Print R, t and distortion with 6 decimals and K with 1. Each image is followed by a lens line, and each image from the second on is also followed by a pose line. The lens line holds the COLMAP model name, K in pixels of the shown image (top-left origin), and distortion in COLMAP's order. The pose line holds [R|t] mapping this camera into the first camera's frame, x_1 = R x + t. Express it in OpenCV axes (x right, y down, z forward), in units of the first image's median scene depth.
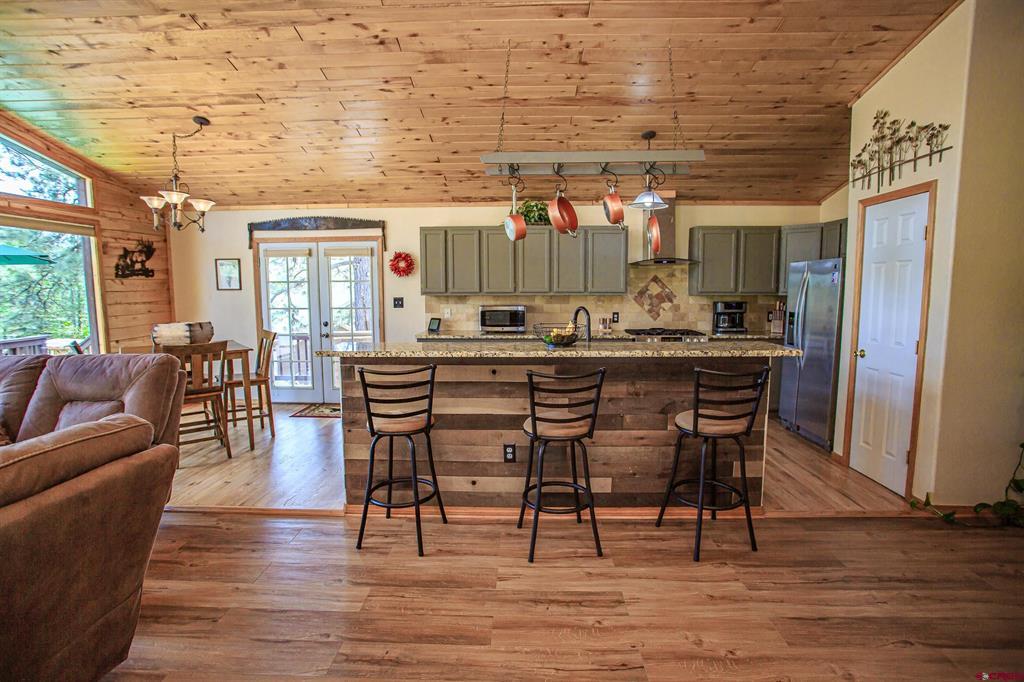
lens RADIAL K [[496.0, 0, 509.0], [0, 496.0, 345.4], [0, 0, 1]] dist [-0.068182, 0.027387]
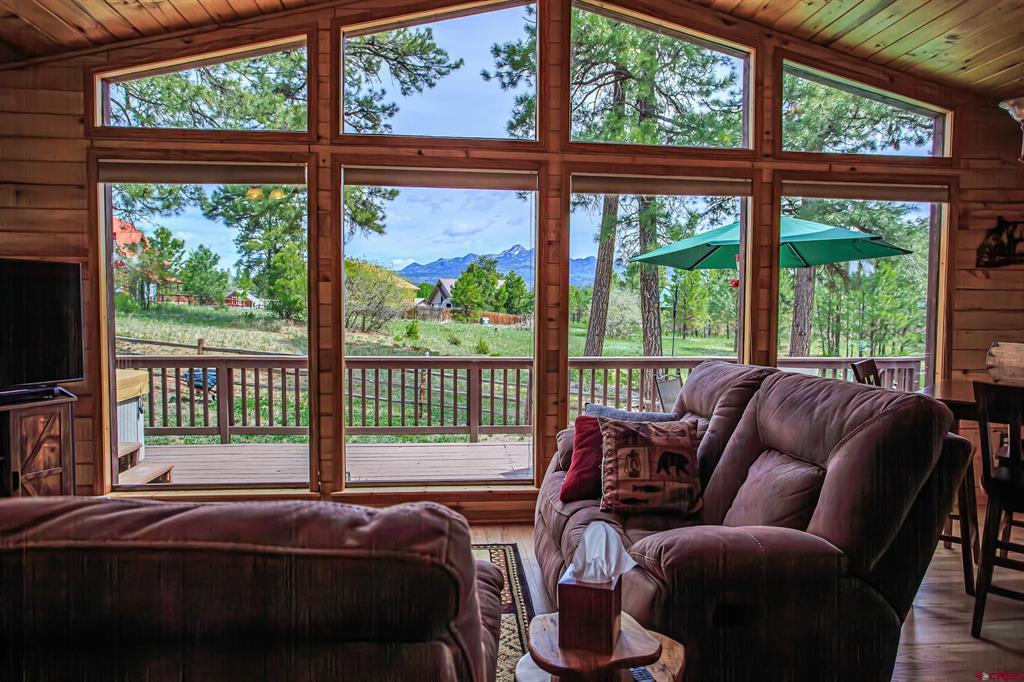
lens RADIAL K [[627.1, 0, 505.1], [0, 627.1, 336.6], [0, 0, 1]] dist [-0.005679, -0.001820]
pose [[0.130787, 0.051122, -0.990092, -0.106952], [-0.128093, 0.991170, 0.034257, -0.003790], [0.983101, 0.122343, 0.136181, 0.309204]]
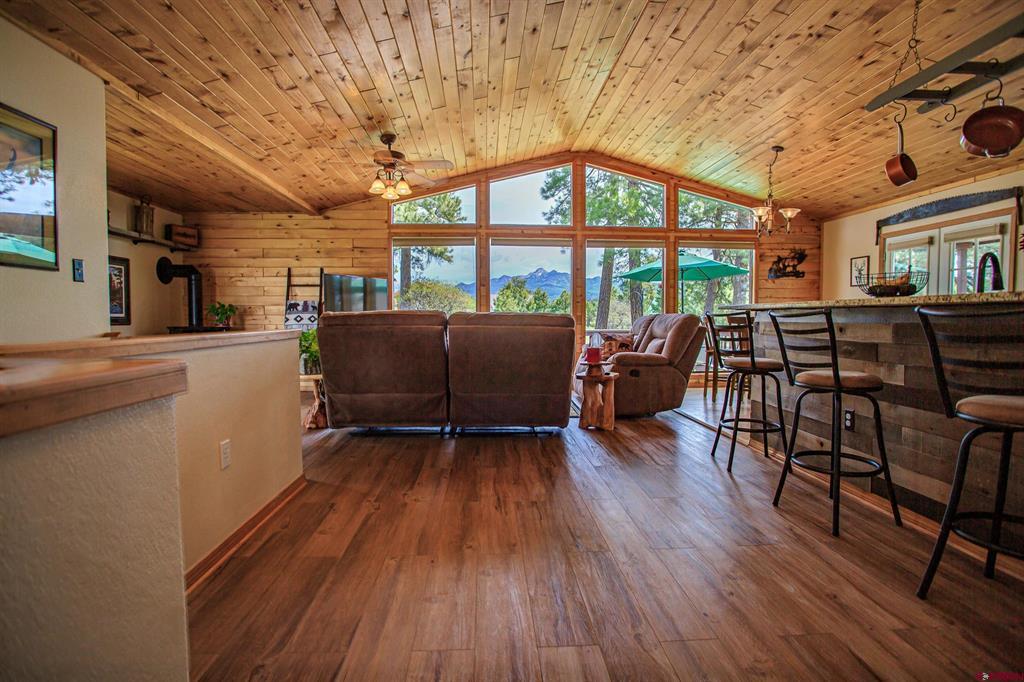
lens RADIAL K [[482.0, 0, 510.6], [0, 482.0, 343.6], [0, 0, 1]] dist [-0.041161, 0.003583]
pose [[0.088229, 0.059739, -0.994307, 0.465272], [-0.121113, 0.991437, 0.048820, 0.065079], [0.988710, 0.116117, 0.094709, 0.166714]]
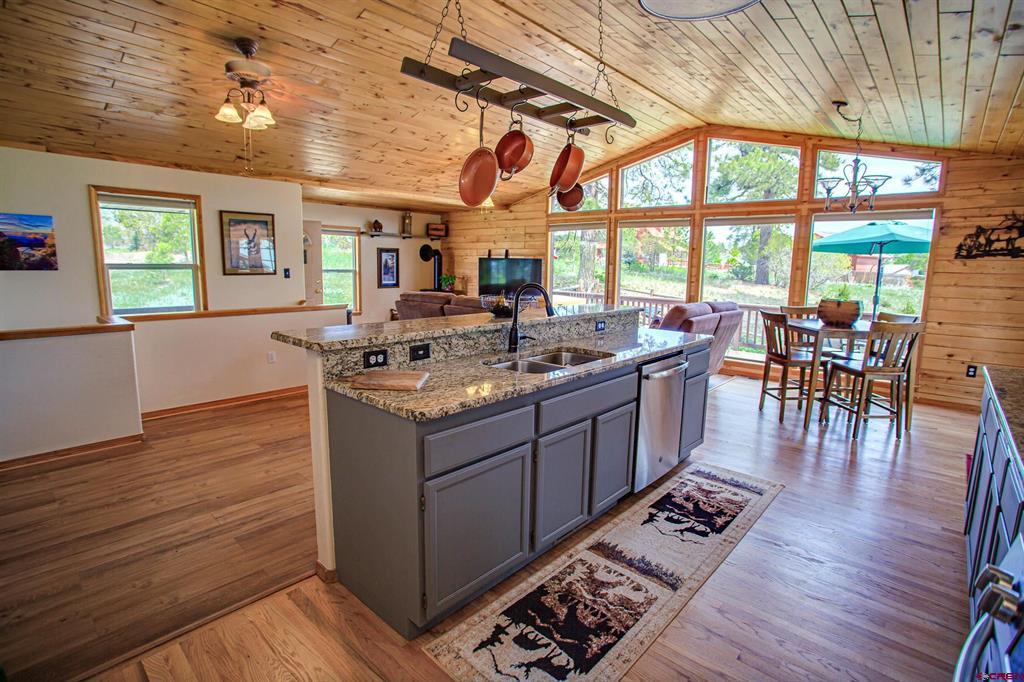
lens RADIAL K [[499.5, 0, 517.2], [0, 499.5, 333.5], [0, 0, 1]] dist [-0.029906, 0.005487]
pose [[-0.640364, 0.097482, -0.761860, 0.513578], [-0.108934, 0.970359, 0.215722, -0.109010], [0.760308, 0.221133, -0.610764, 0.950339]]
